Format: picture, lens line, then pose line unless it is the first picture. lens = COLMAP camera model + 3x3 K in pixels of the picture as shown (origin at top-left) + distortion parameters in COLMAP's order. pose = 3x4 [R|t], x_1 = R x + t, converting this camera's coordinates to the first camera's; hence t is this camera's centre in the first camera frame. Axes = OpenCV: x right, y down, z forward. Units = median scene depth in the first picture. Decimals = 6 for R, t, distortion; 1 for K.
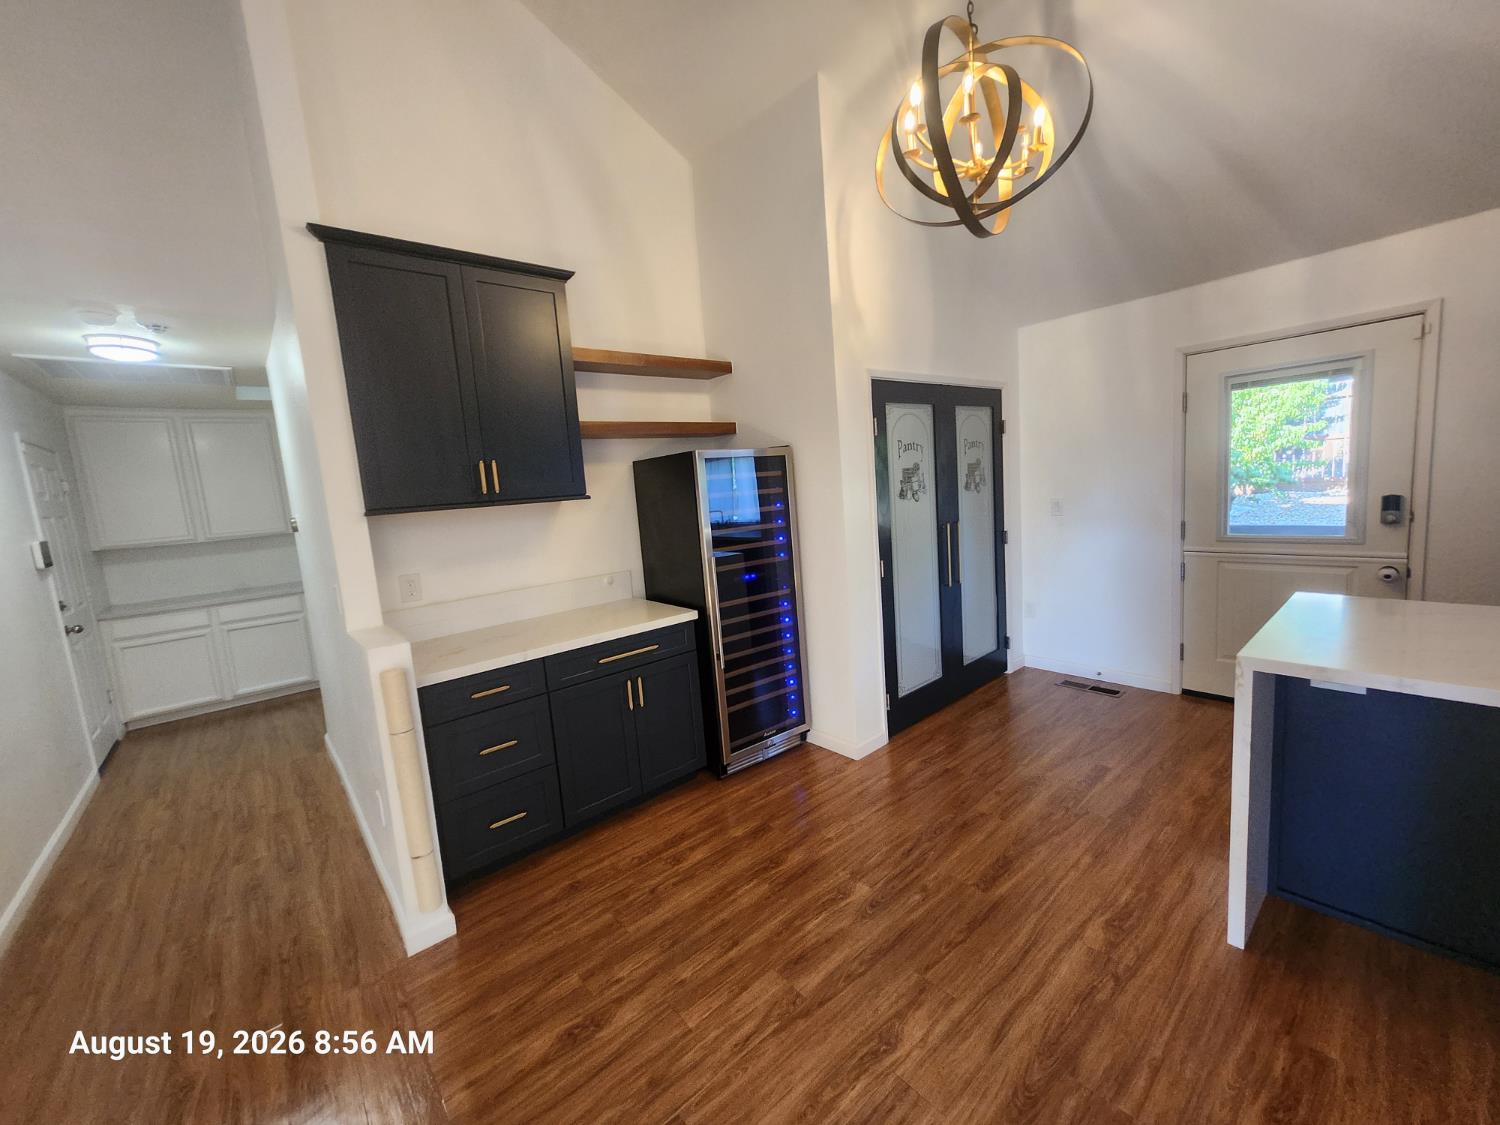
lens RADIAL K [[597.2, 0, 750.0], [0, 597.2, 562.5], [0, 0, 1]] dist [0.000133, -0.000006]
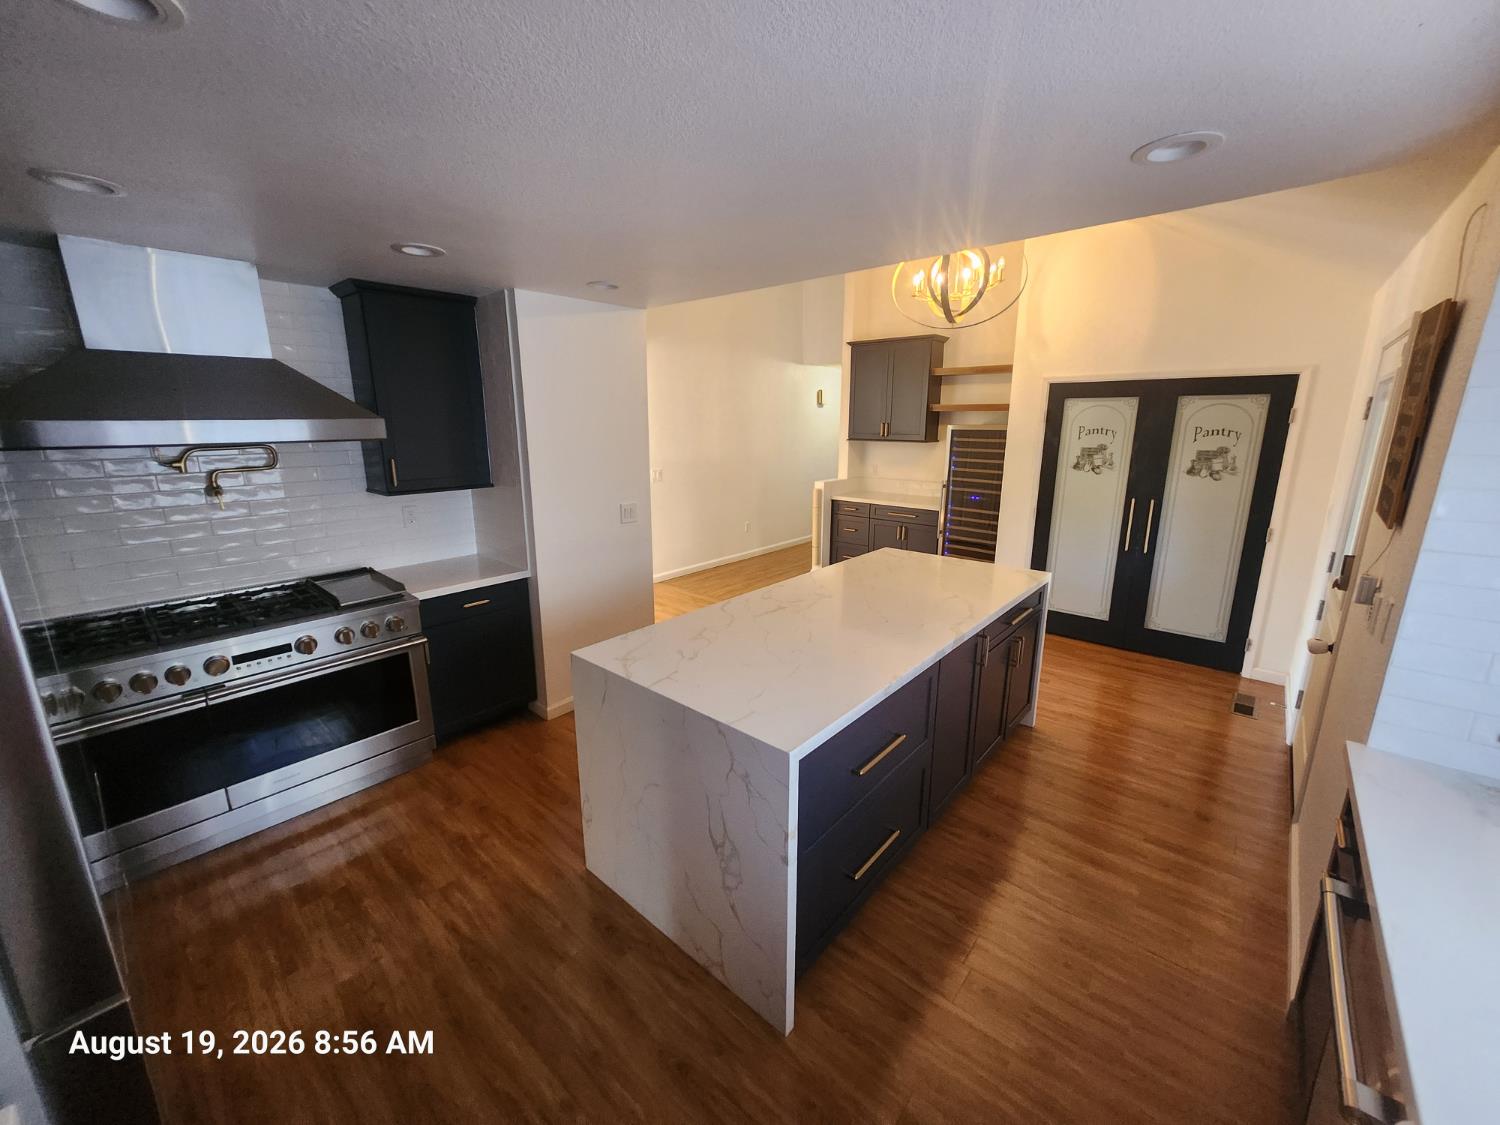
lens RADIAL K [[597.2, 0, 750.0], [0, 597.2, 562.5], [0, 0, 1]] dist [0.000133, -0.000006]
pose [[0.147287, 0.305781, -0.940640, 1.474607], [-0.143863, 0.947522, 0.285492, -0.185655], [0.978575, 0.093274, 0.183549, 0.041306]]
